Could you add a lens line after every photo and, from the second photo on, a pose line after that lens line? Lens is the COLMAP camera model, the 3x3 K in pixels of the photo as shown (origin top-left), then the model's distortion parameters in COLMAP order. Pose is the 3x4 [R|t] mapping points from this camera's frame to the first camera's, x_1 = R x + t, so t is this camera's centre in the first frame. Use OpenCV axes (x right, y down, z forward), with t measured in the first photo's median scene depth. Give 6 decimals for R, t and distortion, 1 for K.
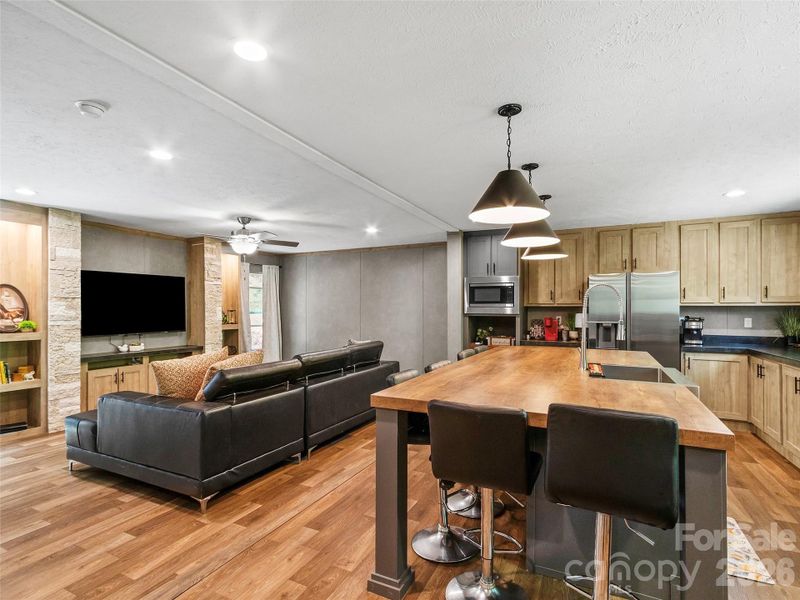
lens RADIAL K [[412.1, 0, 393.9], [0, 412.1, 308.1], [0, 0, 1]] dist [0.007551, -0.002071]
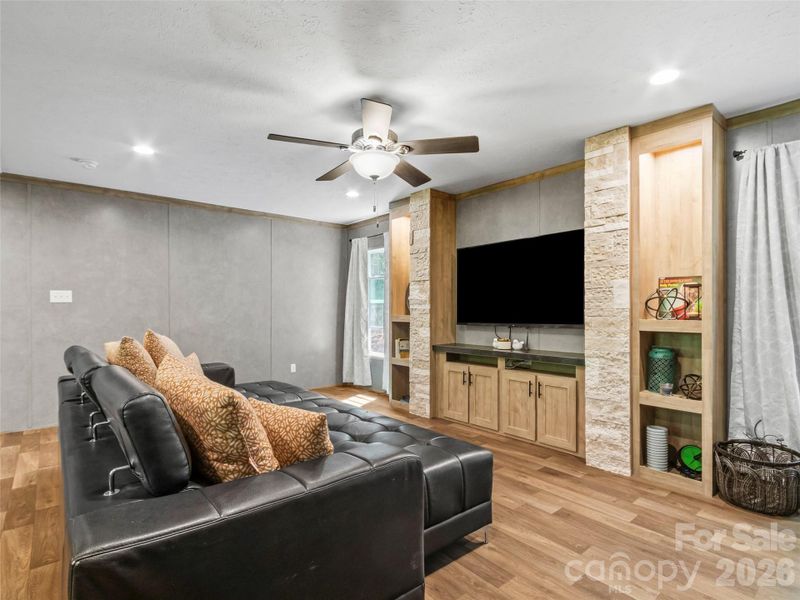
lens RADIAL K [[412.1, 0, 393.6], [0, 412.1, 308.0], [0, 0, 1]] dist [0.007551, -0.002071]
pose [[-0.403850, 0.000599, -0.914825, 0.119117], [0.005889, 0.999981, -0.001945, 0.039402], [0.914806, -0.006173, -0.403846, 1.298530]]
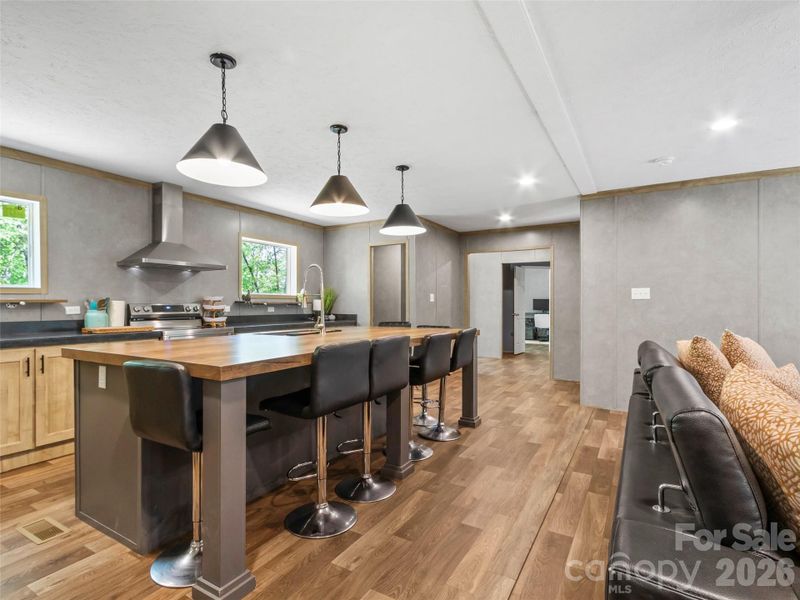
lens RADIAL K [[412.1, 0, 394.8], [0, 412.1, 305.4], [0, 0, 1]] dist [0.007551, -0.002071]
pose [[-0.997359, -0.002463, 0.072583, 0.089556], [-0.002518, 0.999997, -0.000666, 0.038325], [-0.072581, -0.000847, -0.997362, 1.278610]]
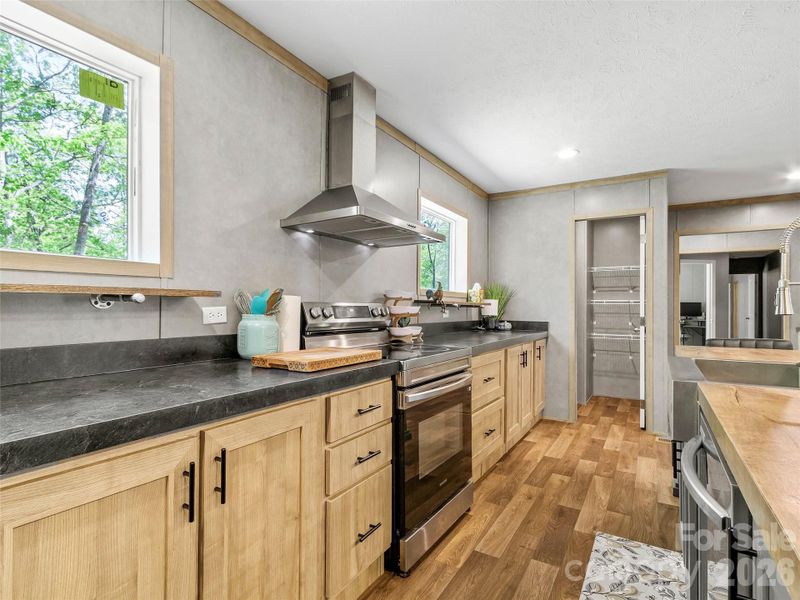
lens RADIAL K [[412.1, 0, 394.1], [0, 412.1, 309.5], [0, 0, 1]] dist [0.007551, -0.002071]
pose [[-0.995166, -0.006690, 0.097984, 0.564615], [-0.006791, 0.999977, -0.000698, 0.043373], [-0.097977, -0.001360, -0.995188, 0.888831]]
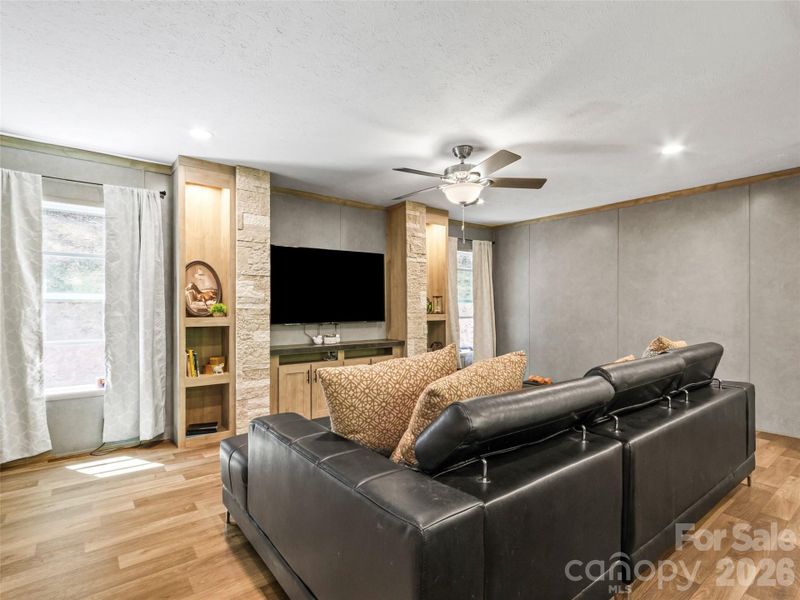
lens RADIAL K [[412.1, 0, 393.0], [0, 412.1, 305.5], [0, 0, 1]] dist [0.007551, -0.002071]
pose [[0.898216, -0.002498, -0.439547, -0.182103], [0.002041, 0.999997, -0.001514, 0.034918], [0.439549, 0.000462, 0.898218, 0.376703]]
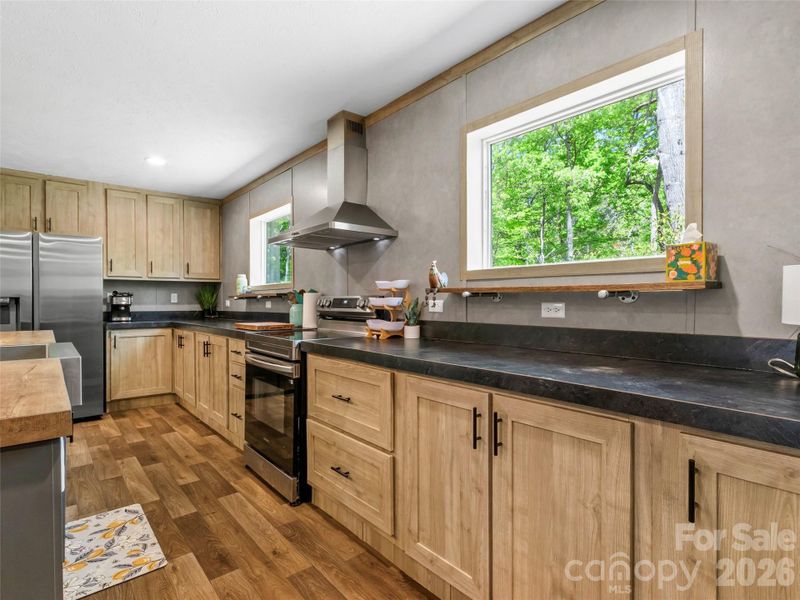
lens RADIAL K [[412.1, 0, 397.3], [0, 412.1, 304.4], [0, 0, 1]] dist [0.007551, -0.002071]
pose [[0.390516, -0.011582, 0.920523, 0.125738], [0.000124, 0.999922, 0.012529, 0.040013], [-0.920596, -0.004779, 0.390486, 0.083849]]
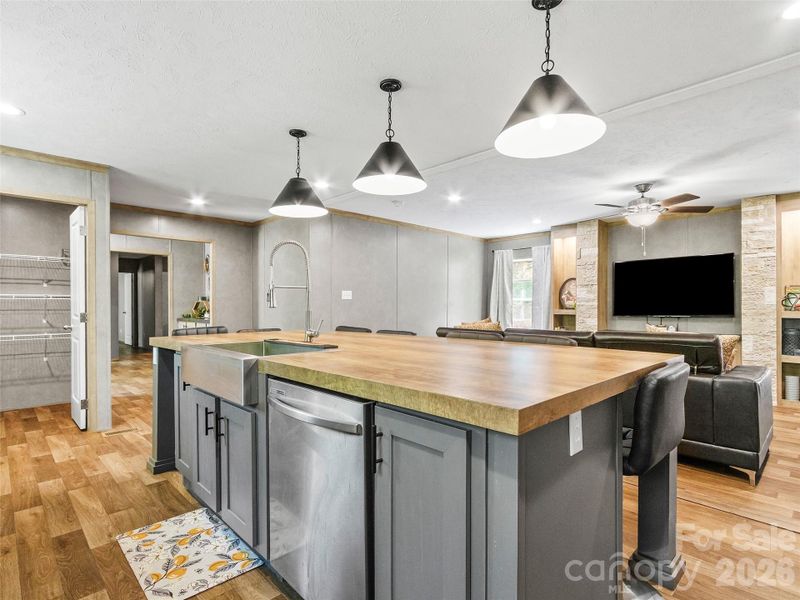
lens RADIAL K [[412.1, 0, 391.8], [0, 412.1, 304.9], [0, 0, 1]] dist [0.007551, -0.002071]
pose [[-0.344294, -0.003395, -0.938856, 0.693070], [0.002120, 0.999988, -0.004393, 0.044321], [0.938859, -0.003503, -0.344283, 0.838967]]
